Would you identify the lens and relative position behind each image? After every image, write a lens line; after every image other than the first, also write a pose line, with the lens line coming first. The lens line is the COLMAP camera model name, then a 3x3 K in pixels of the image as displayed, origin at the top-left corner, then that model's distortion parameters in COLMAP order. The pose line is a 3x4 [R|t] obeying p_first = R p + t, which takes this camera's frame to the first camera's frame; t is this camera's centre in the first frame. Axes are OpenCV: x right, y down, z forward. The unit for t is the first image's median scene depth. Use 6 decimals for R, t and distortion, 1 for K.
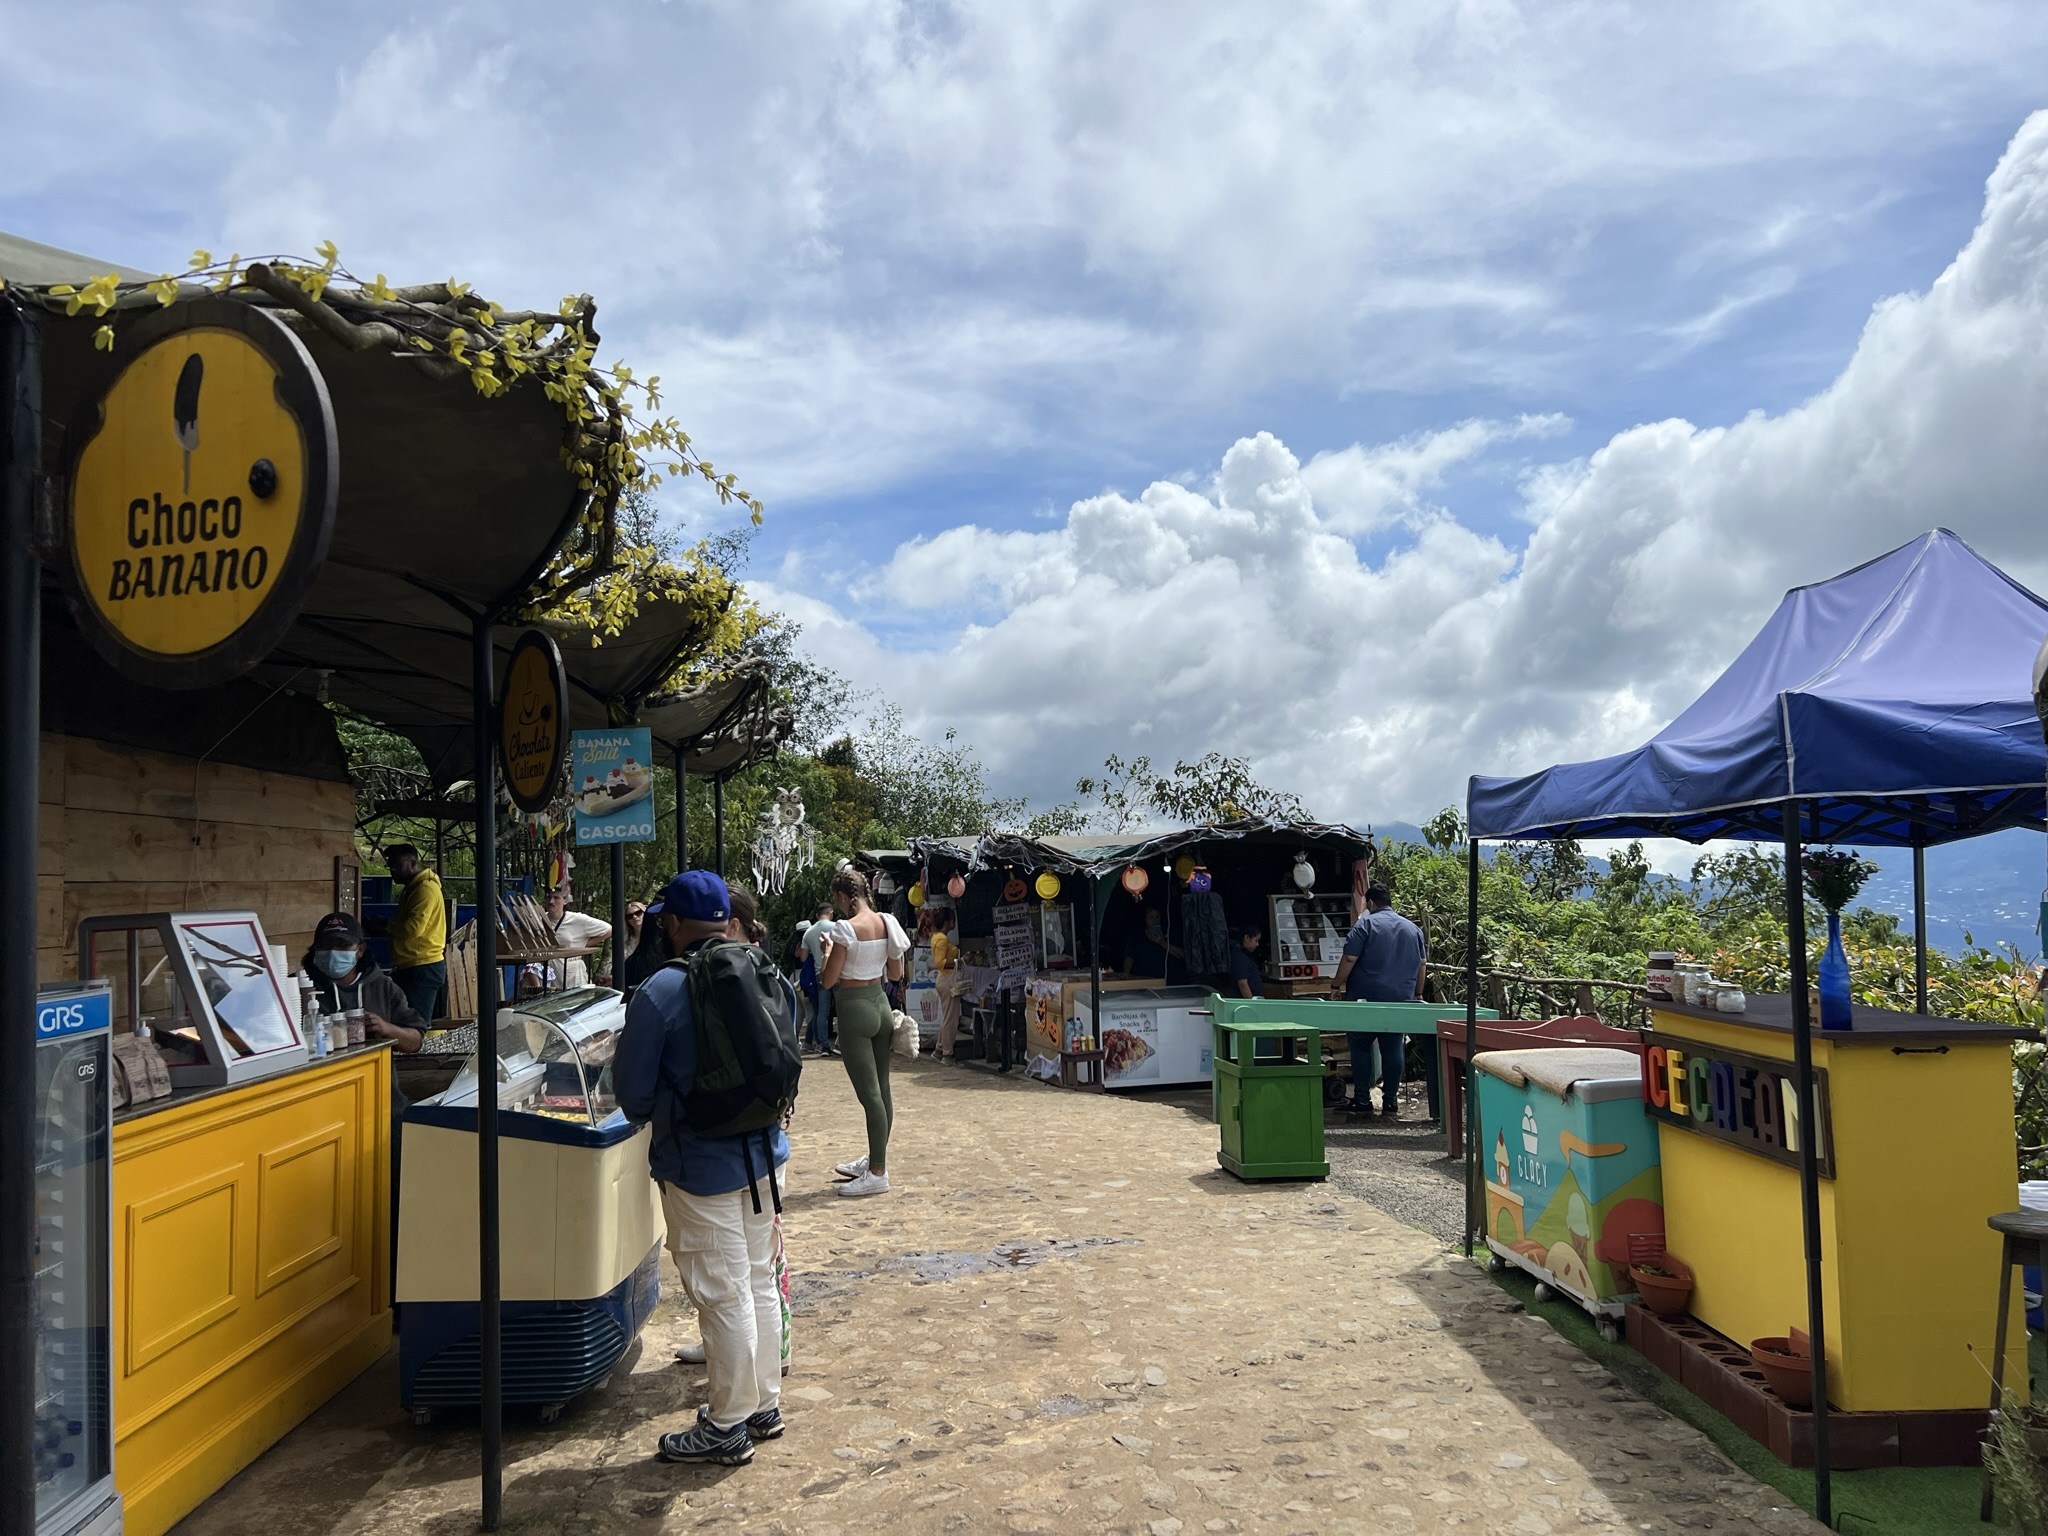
lens RADIAL K [[1542.7, 0, 1024.0], [0, 1542.7, 768.0], [0, 0, 1]] dist [0.084138, -0.000677]
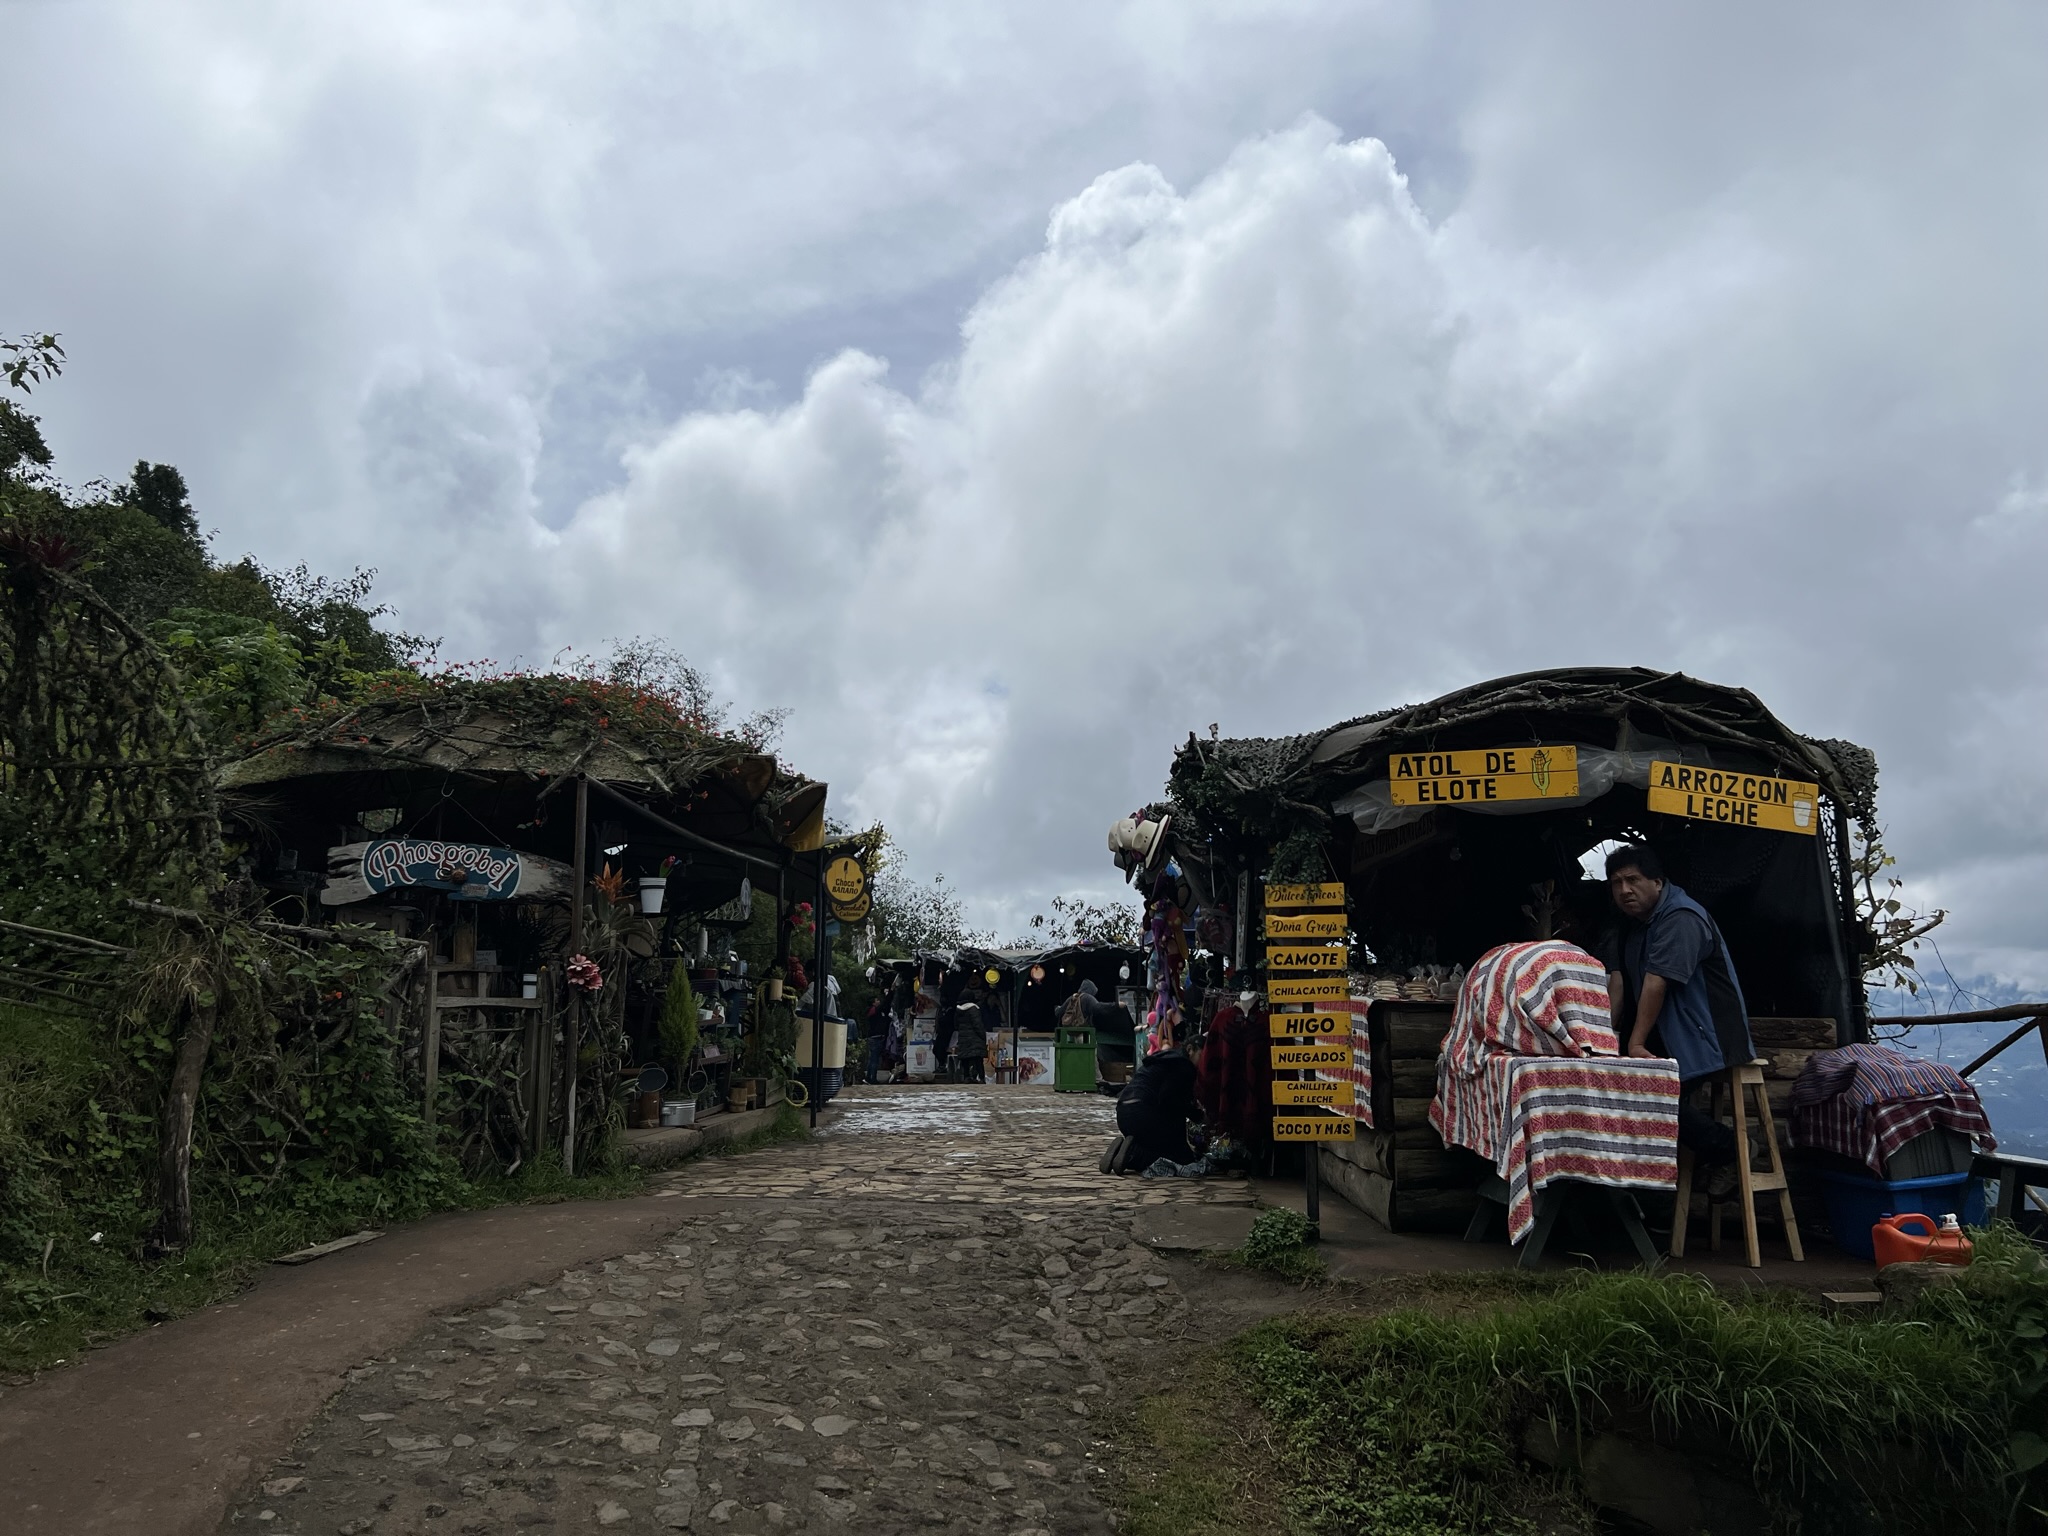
lens RADIAL K [[1542.7, 0, 1024.0], [0, 1542.7, 768.0], [0, 0, 1]] dist [0.084138, -0.000677]
pose [[0.999535, 0.029732, 0.006813, 0.031520], [-0.029033, 0.995838, -0.086389, -0.010880], [-0.009353, 0.086151, 0.996238, -0.773829]]
